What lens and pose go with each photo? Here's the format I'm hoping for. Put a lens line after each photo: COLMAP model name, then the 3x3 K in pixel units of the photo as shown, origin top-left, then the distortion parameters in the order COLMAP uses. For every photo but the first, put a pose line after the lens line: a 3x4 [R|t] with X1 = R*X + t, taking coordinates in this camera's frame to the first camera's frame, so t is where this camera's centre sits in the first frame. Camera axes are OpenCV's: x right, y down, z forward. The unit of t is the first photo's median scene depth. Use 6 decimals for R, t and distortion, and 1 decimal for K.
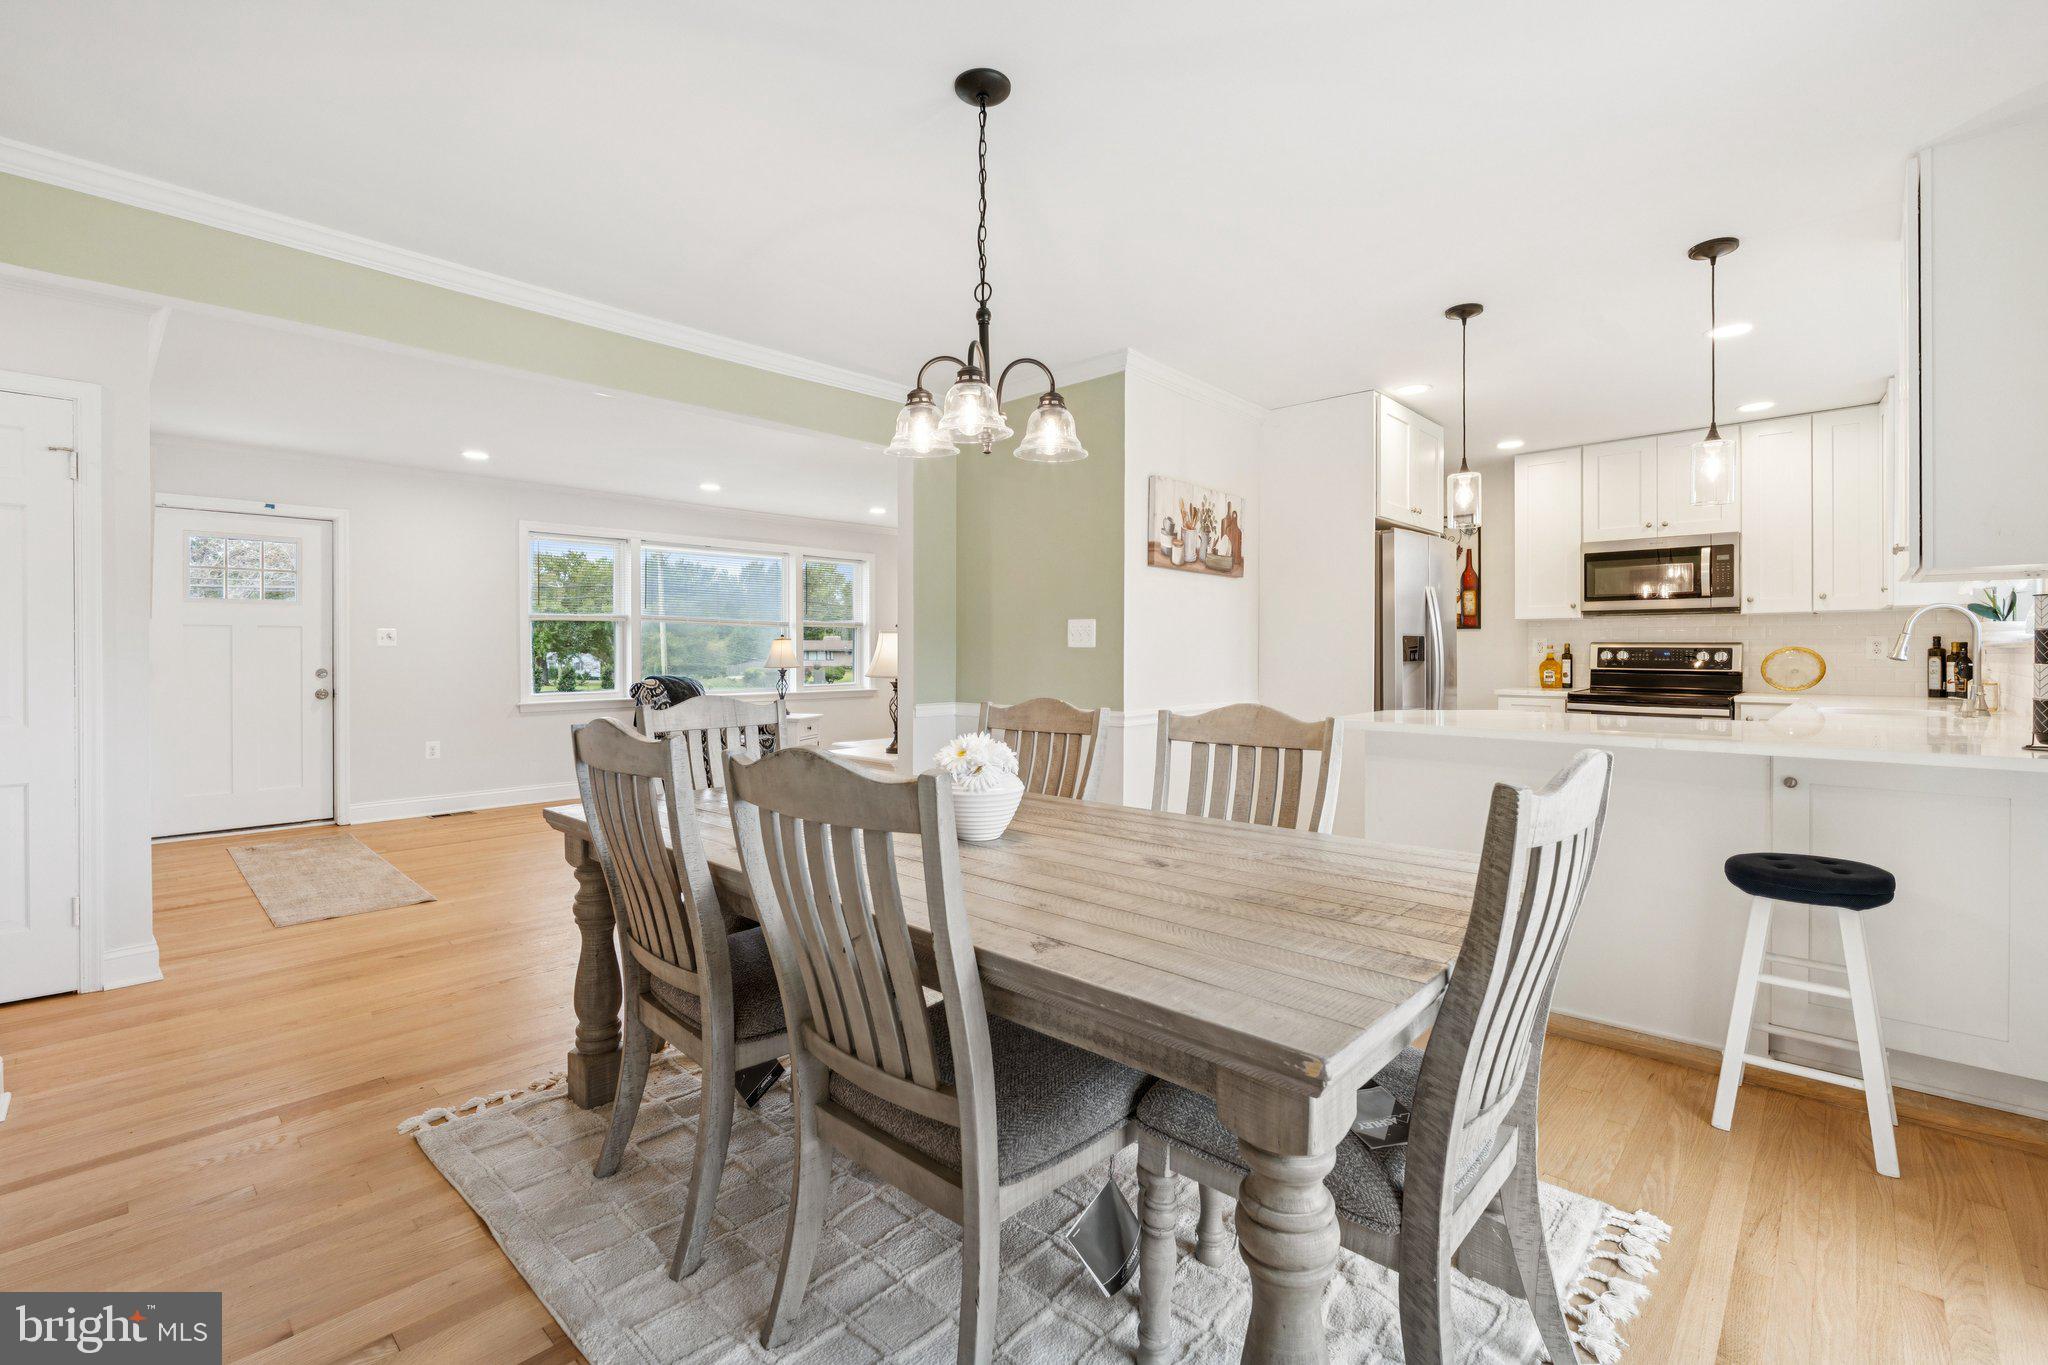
lens RADIAL K [[899.4, 0, 1028.1], [0, 899.4, 652.9], [0, 0, 1]] dist [0.000793, 0.000292]
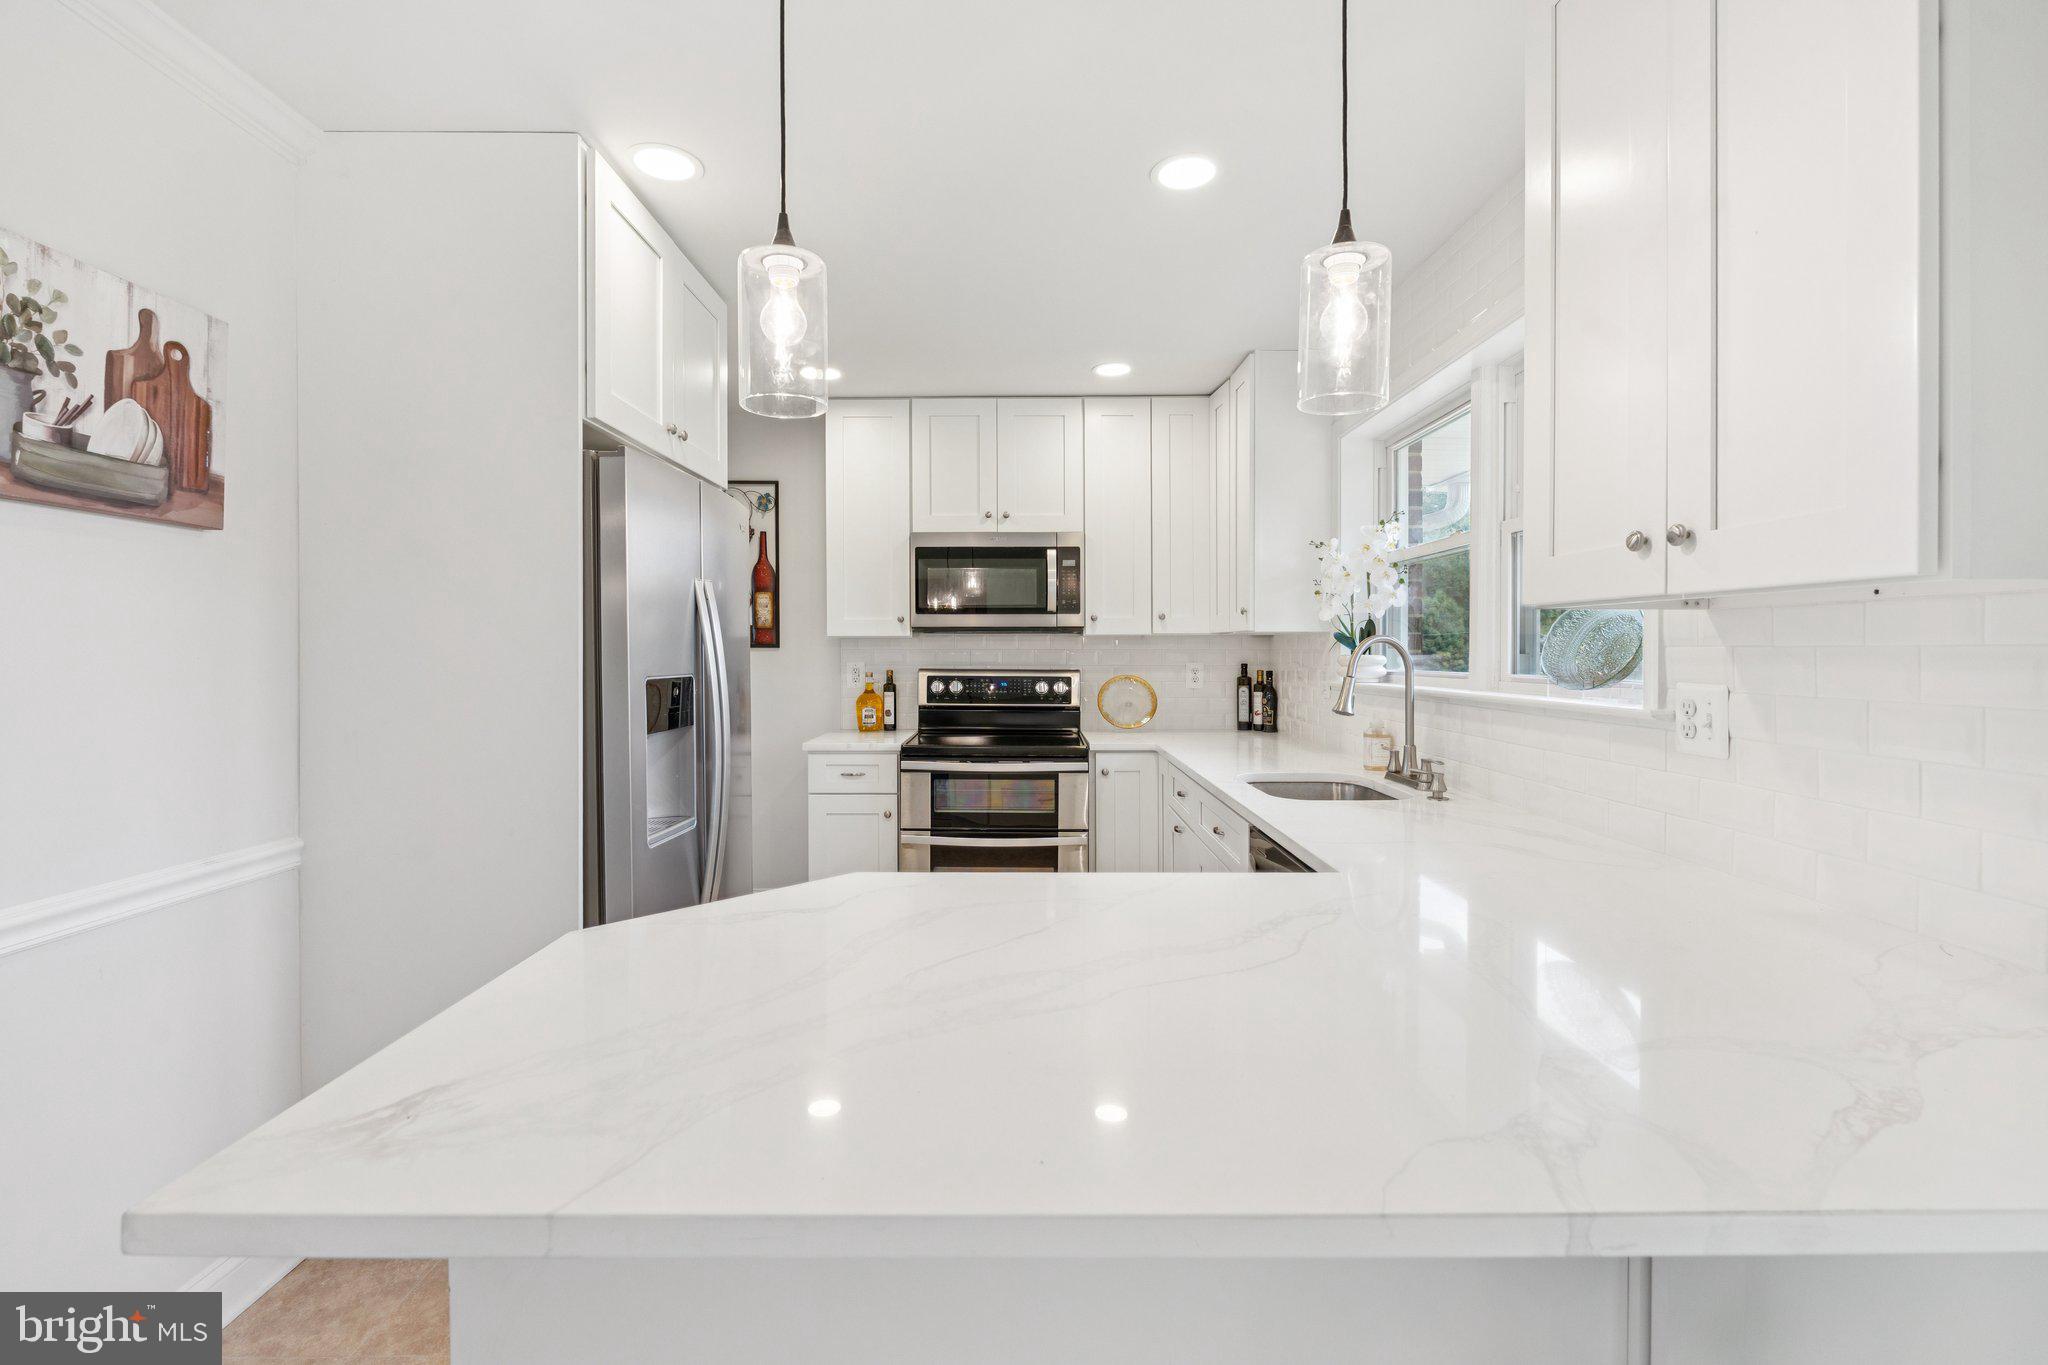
lens RADIAL K [[899.4, 0, 1028.1], [0, 899.4, 652.9], [0, 0, 1]] dist [0.000793, 0.000292]
pose [[0.728467, -0.003136, 0.685073, 0.208483], [0.002638, 0.999995, 0.001772, -0.029180], [-0.685076, 0.000516, 0.728472, 0.451574]]
